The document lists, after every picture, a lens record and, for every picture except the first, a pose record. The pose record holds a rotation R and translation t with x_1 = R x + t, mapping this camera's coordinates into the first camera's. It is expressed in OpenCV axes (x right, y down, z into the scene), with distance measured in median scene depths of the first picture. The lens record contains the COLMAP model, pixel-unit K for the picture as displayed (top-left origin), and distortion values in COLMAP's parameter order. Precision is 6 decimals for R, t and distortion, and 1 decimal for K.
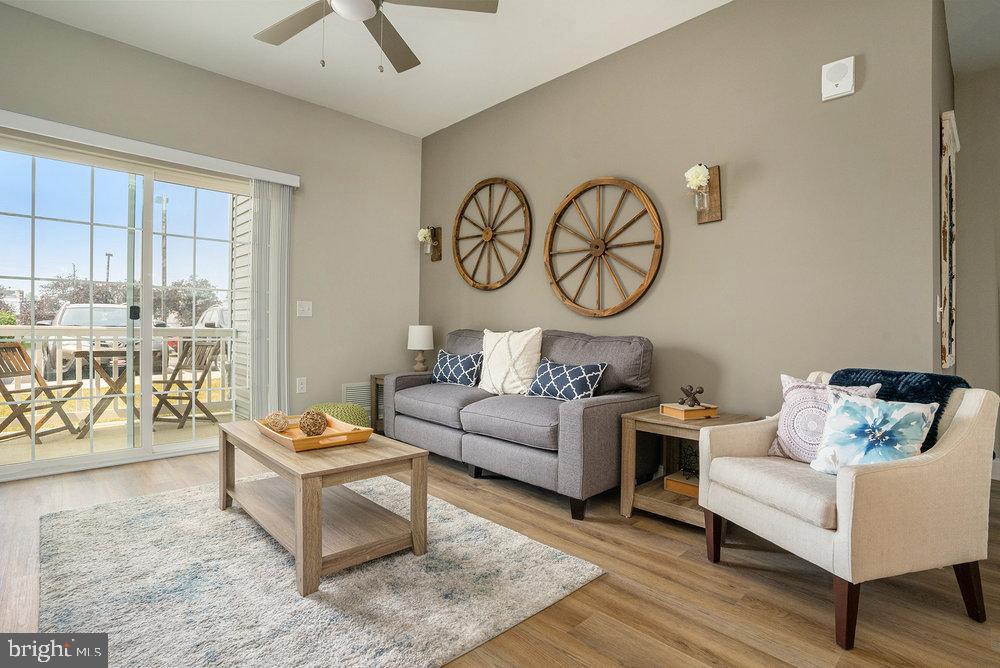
lens RADIAL K [[492.2, 0, 489.6], [0, 492.2, 326.9], [0, 0, 1]] dist [-0.031789, 0.000740]
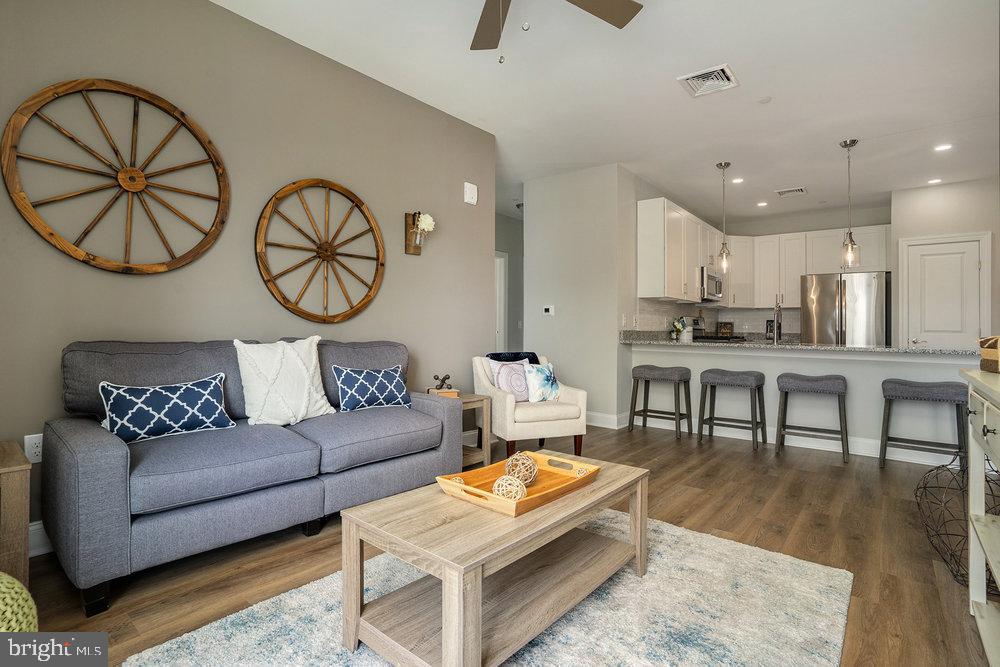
lens RADIAL K [[489.1, 0, 498.9], [0, 489.1, 319.5], [0, 0, 1]] dist [-0.015333, -0.000045]
pose [[-0.118991, -0.005062, 0.992882, -1.068779], [-0.020961, 0.999777, 0.002585, -0.049452], [-0.992674, -0.020505, -0.119070, 1.051147]]
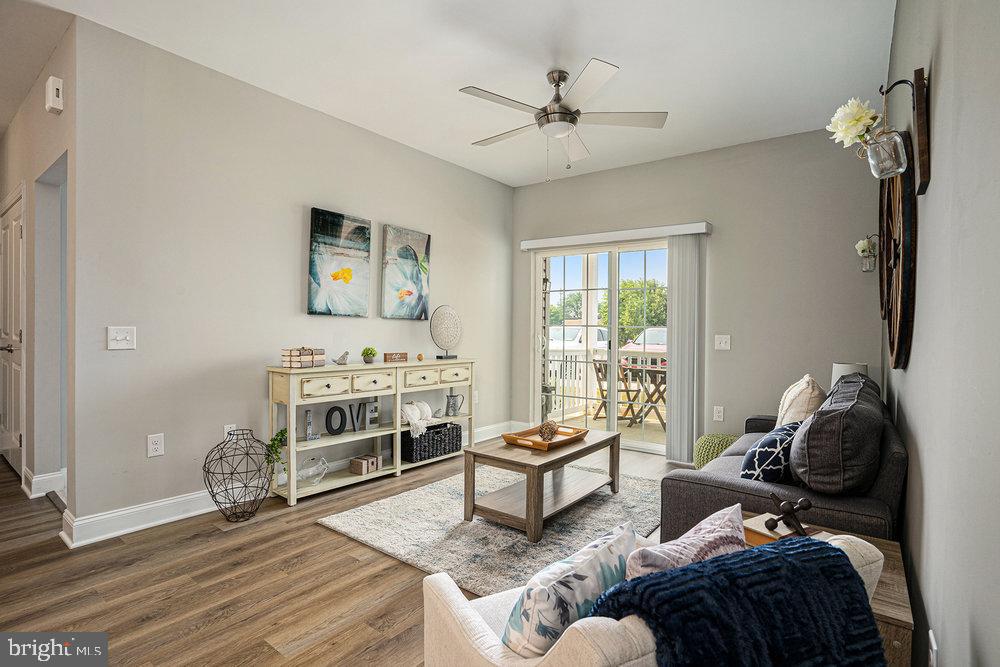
lens RADIAL K [[489.1, 0, 498.9], [0, 489.1, 319.5], [0, 0, 1]] dist [-0.015333, -0.000045]
pose [[0.158524, -0.035258, -0.986725, 0.965614], [-0.007489, 0.999291, -0.036911, -0.070751], [0.987327, 0.013241, 0.158148, 0.575187]]
